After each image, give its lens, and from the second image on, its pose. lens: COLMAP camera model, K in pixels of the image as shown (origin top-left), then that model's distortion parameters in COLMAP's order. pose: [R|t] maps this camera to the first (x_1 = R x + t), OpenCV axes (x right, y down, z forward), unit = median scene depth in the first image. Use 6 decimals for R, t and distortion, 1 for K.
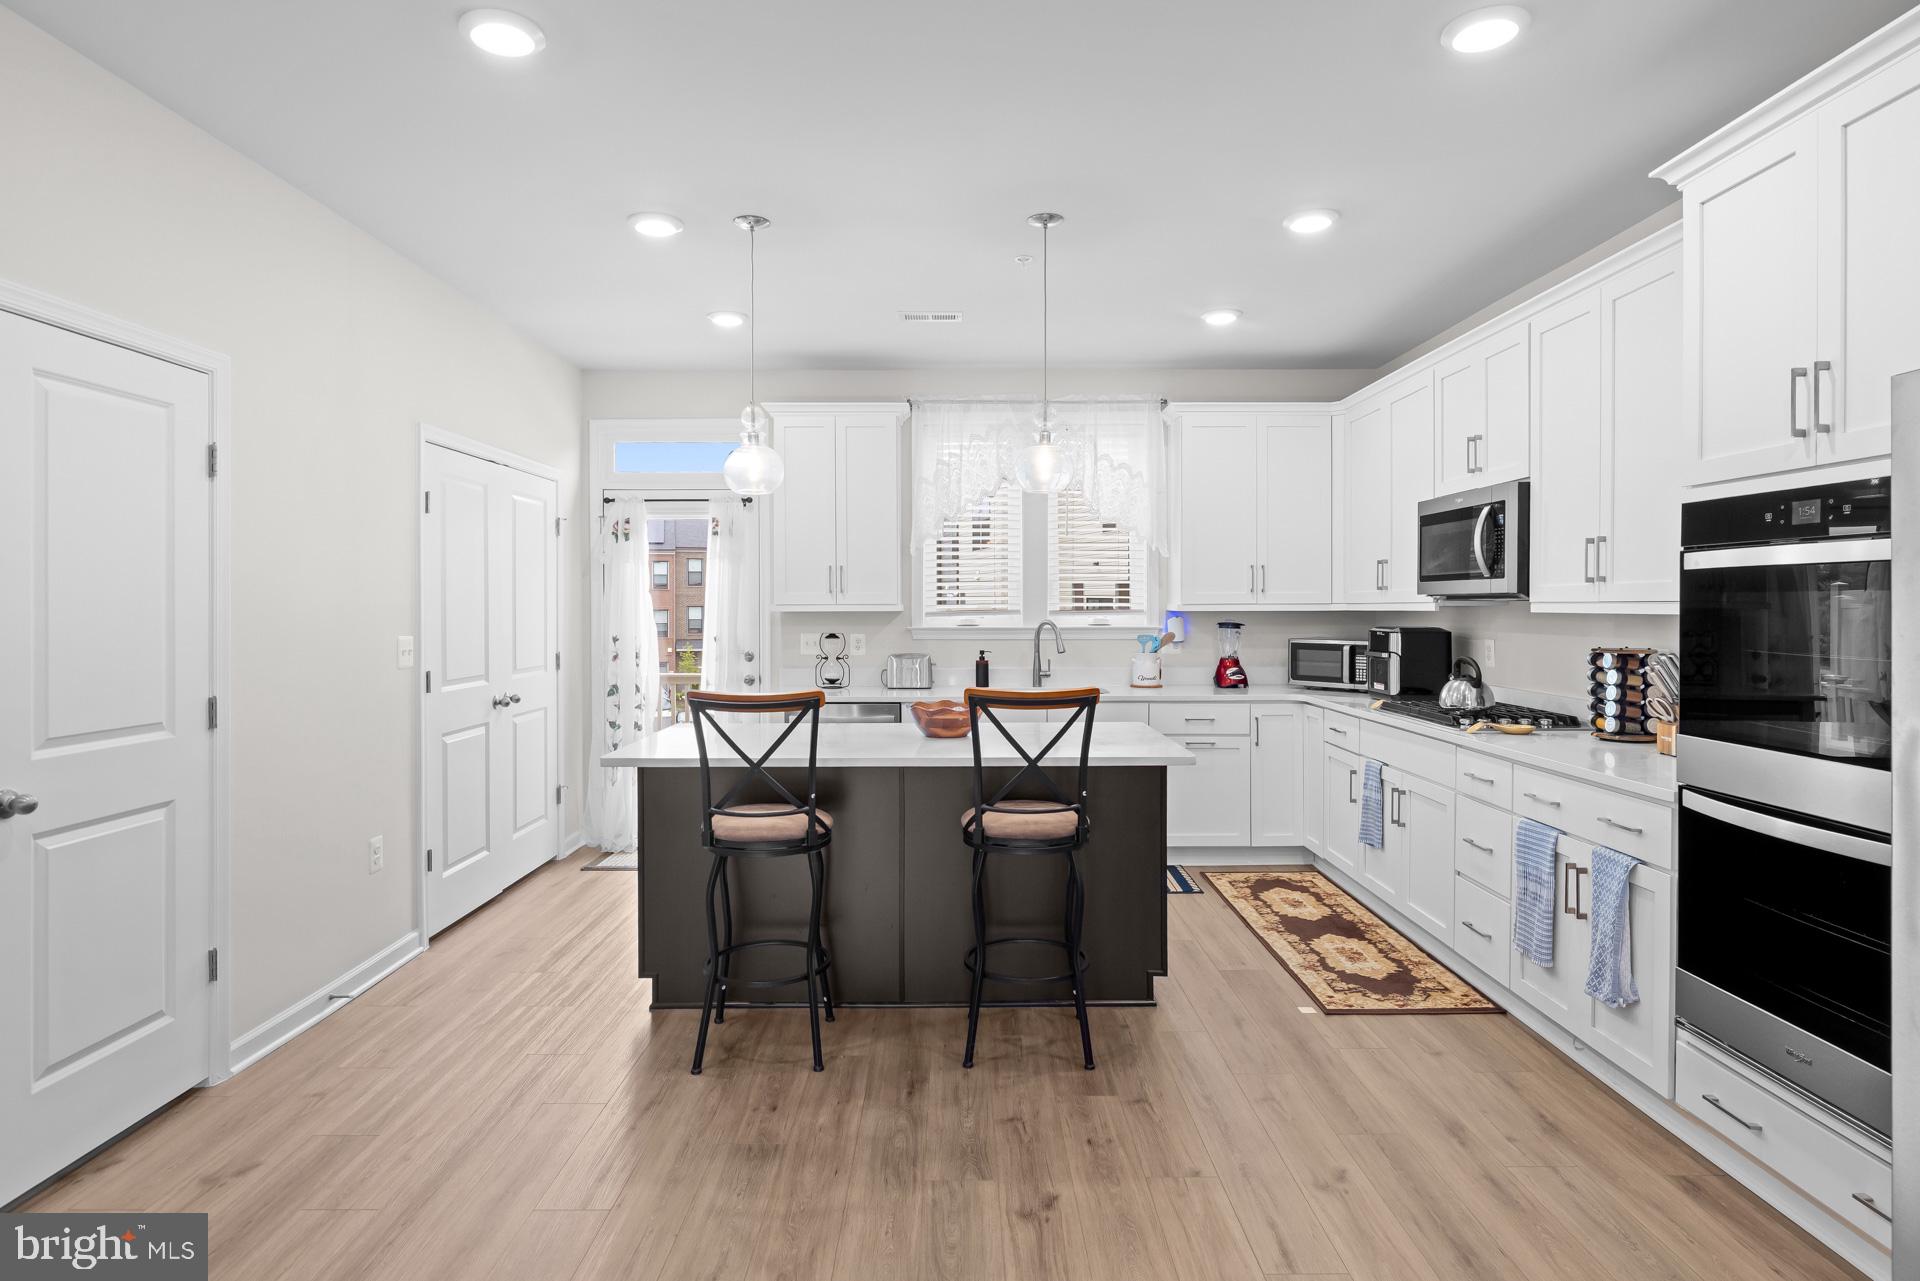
lens RADIAL K [[1035.3, 0, 951.8], [0, 1035.3, 614.9], [0, 0, 1]] dist [-0.000273, 0.001043]
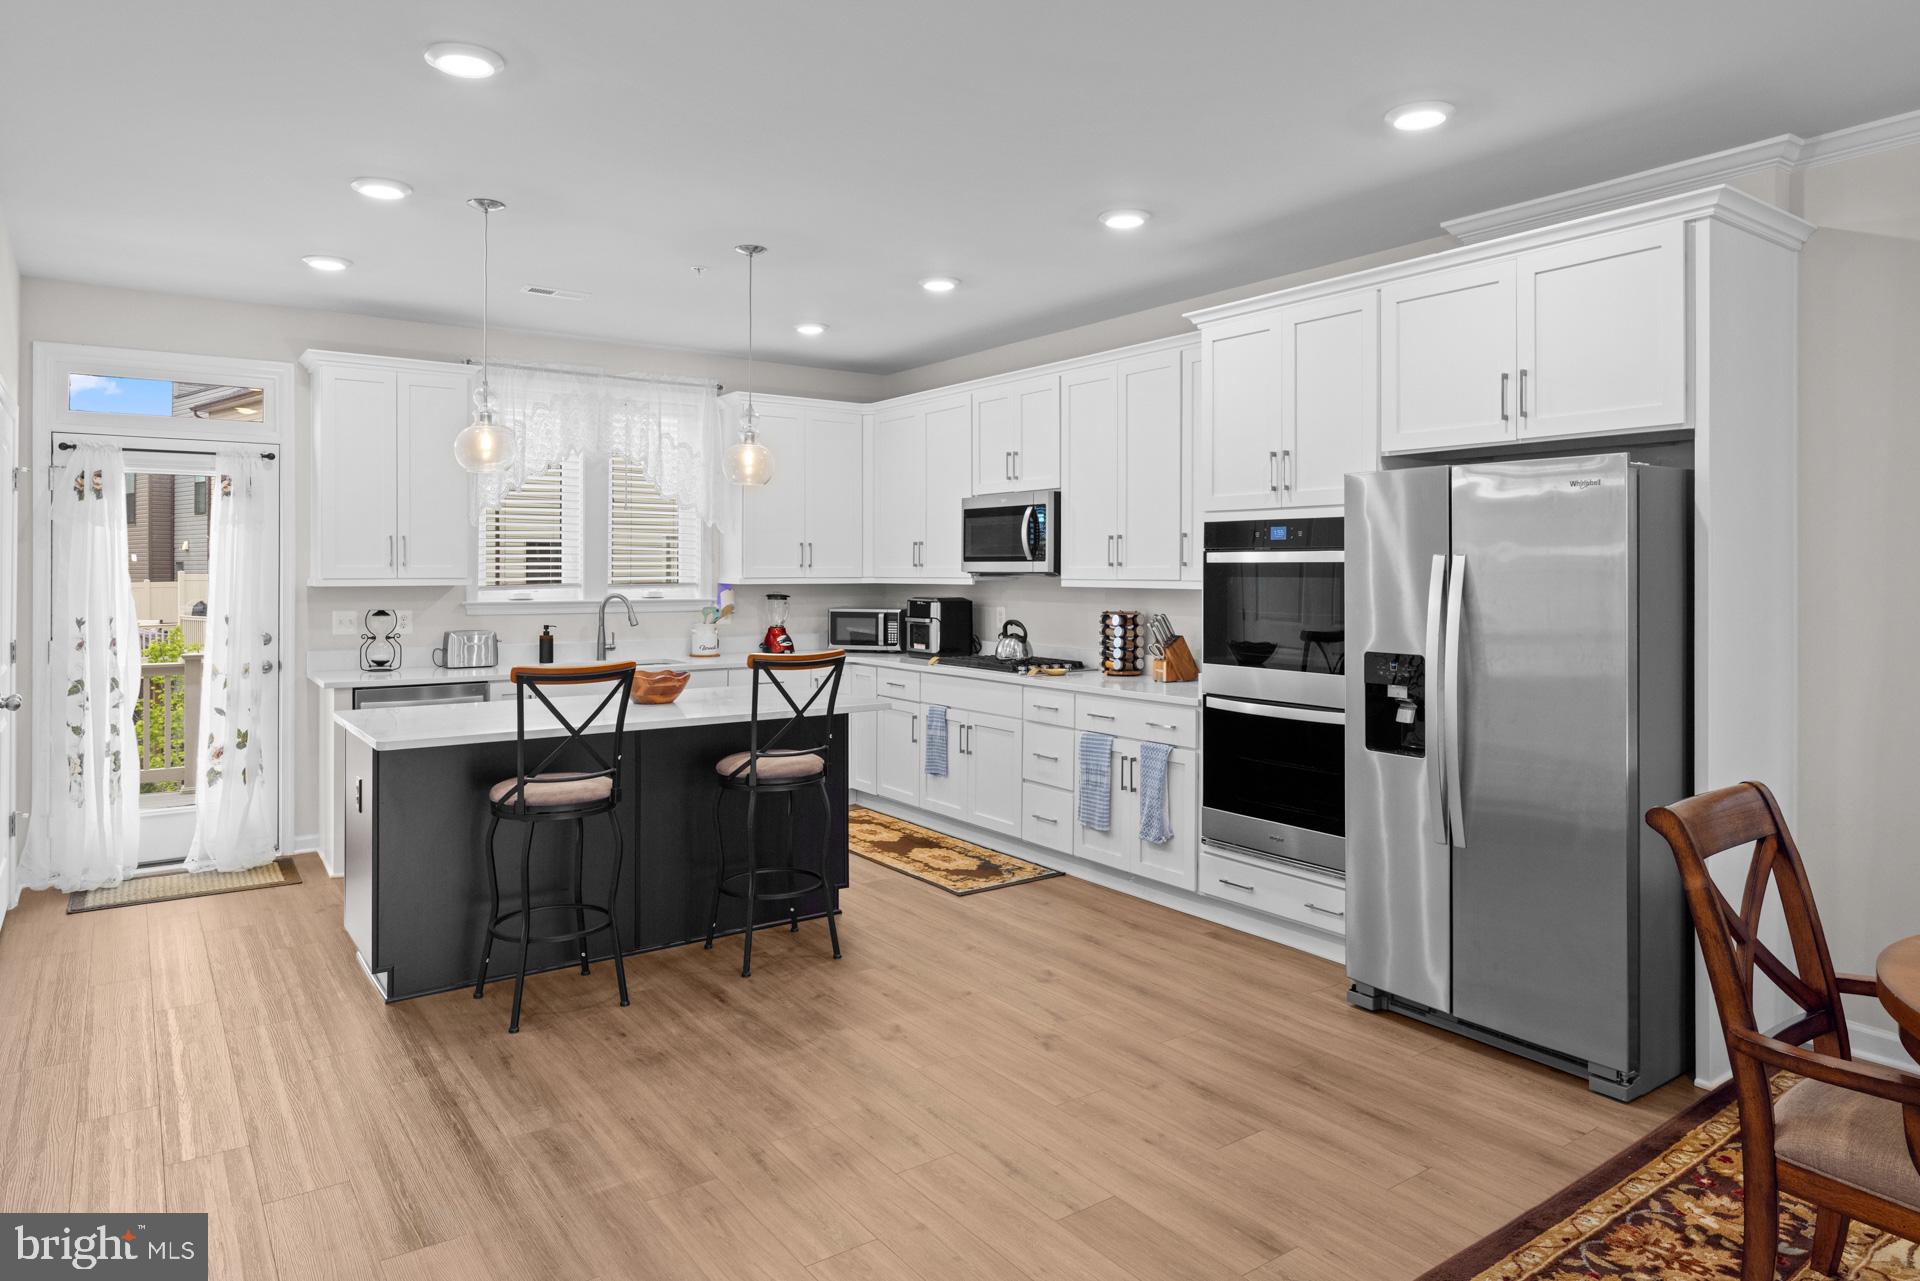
lens RADIAL K [[1170.2, 0, 958.3], [0, 1170.2, 571.4], [0, 0, 1]] dist [-0.001206, -0.000476]
pose [[0.812168, 0.002864, 0.583417, -0.437136], [0.002030, 0.999968, -0.007735, -0.010328], [-0.583420, 0.007467, 0.812136, -0.173680]]
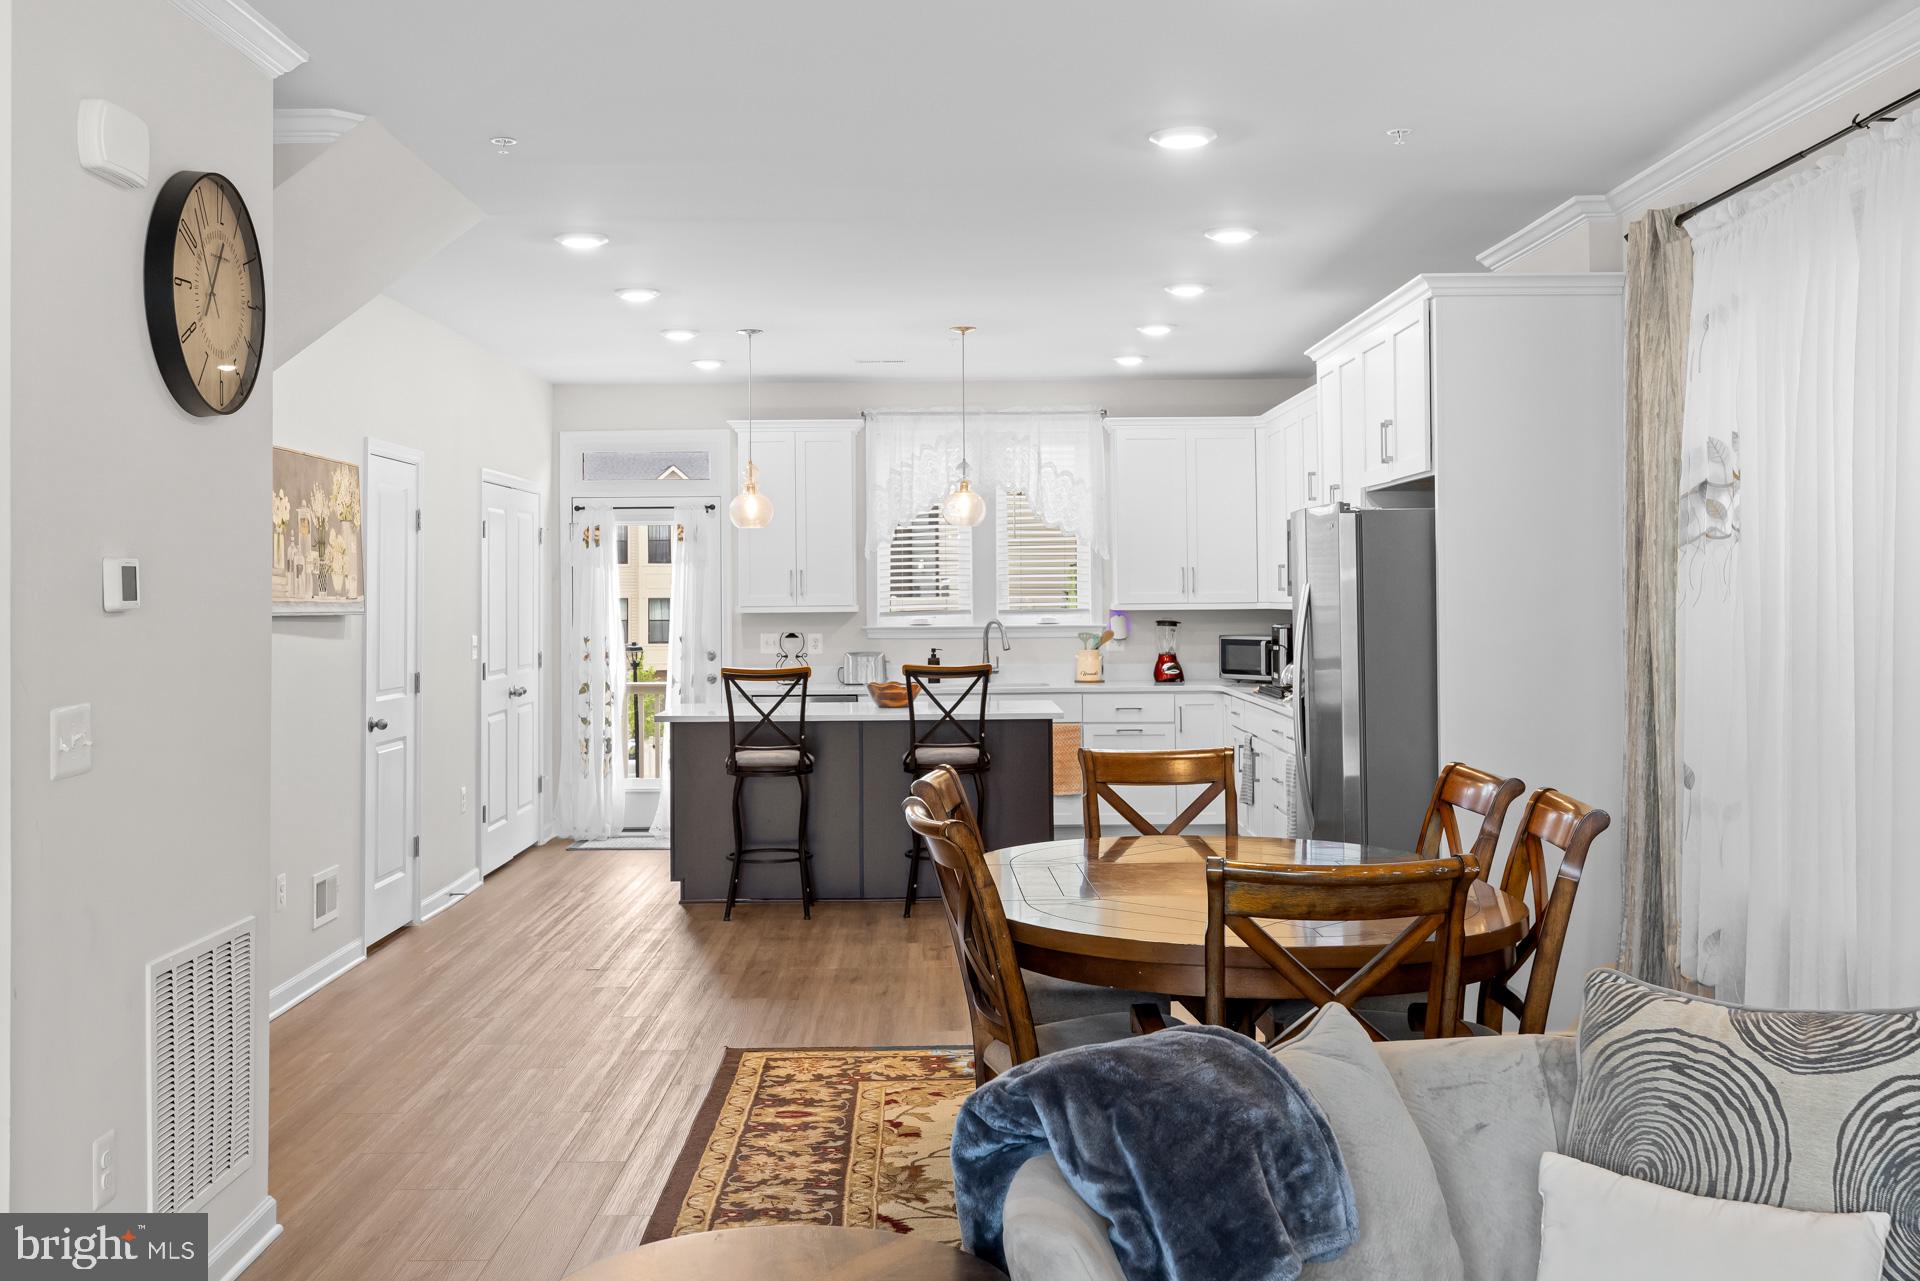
lens RADIAL K [[1885.3, 0, 956.6], [0, 1885.3, 567.9], [0, 0, 1]] dist [-0.002410, 0.007023]
pose [[0.999925, -0.005893, 0.010696, 0.048125], [0.006121, 0.999754, -0.021339, -0.009663], [-0.010568, 0.021402, 0.999715, -1.352911]]
